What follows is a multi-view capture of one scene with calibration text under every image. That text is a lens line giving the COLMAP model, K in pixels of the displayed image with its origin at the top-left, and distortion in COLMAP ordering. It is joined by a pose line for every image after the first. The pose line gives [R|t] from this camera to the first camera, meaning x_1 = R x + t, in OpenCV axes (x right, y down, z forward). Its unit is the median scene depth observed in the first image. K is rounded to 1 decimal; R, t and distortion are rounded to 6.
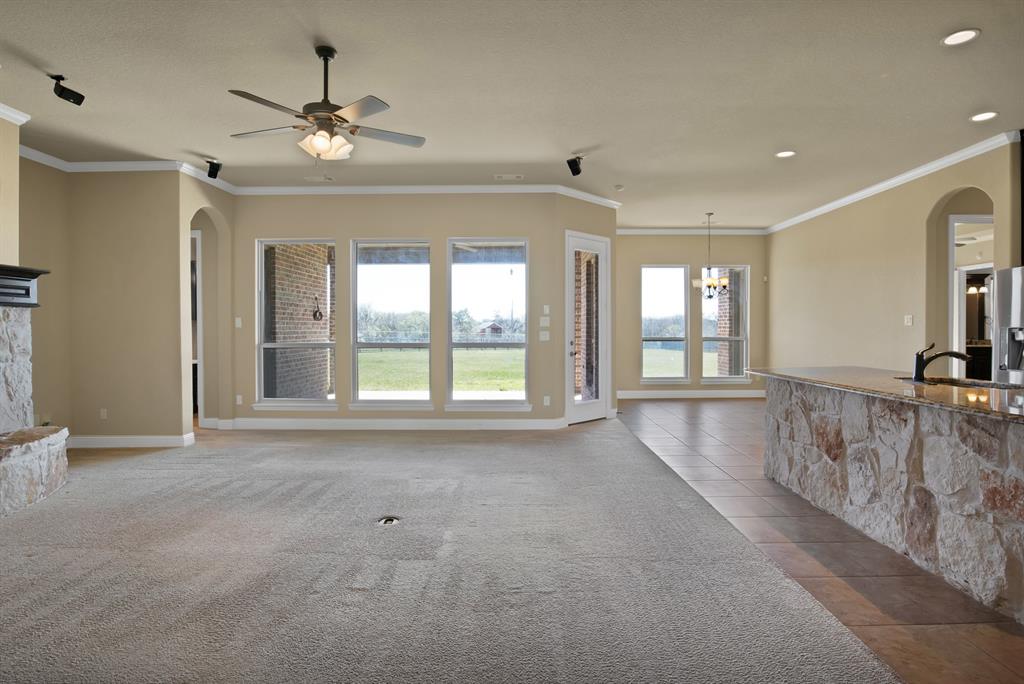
lens RADIAL K [[535.5, 0, 515.6], [0, 535.5, 335.5], [0, 0, 1]] dist [-0.041856, 0.010984]
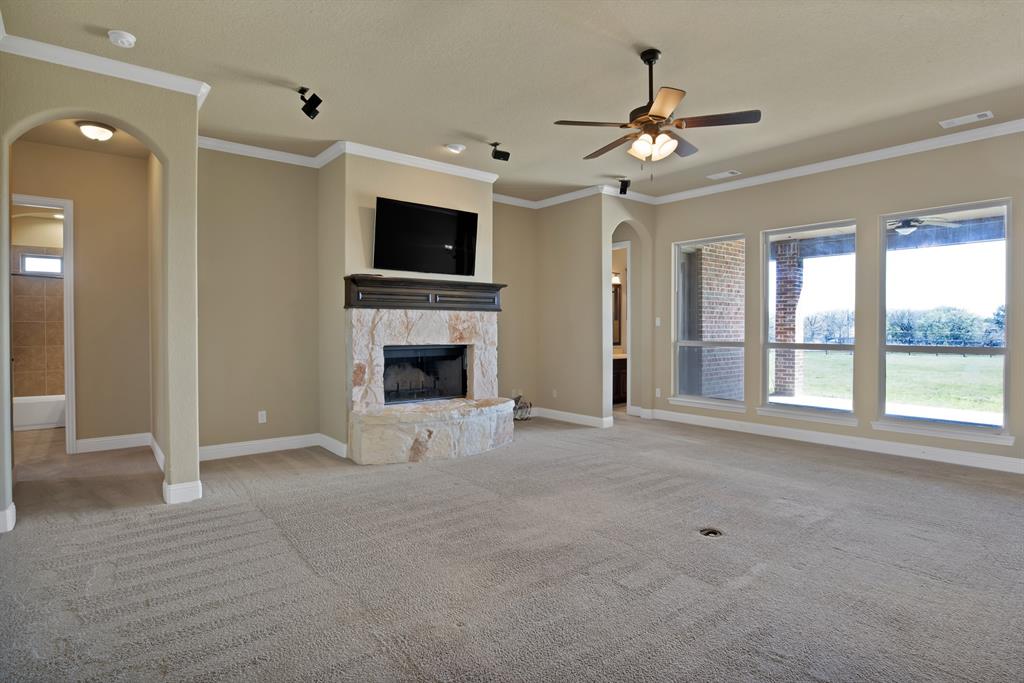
lens RADIAL K [[535.5, 0, 520.3], [0, 535.5, 330.4], [0, 0, 1]] dist [-0.041856, 0.010984]
pose [[0.647263, 0.004911, -0.762251, 0.147890], [-0.011109, 0.999934, -0.002991, 0.000159], [0.762186, 0.010404, 0.647274, 0.084896]]
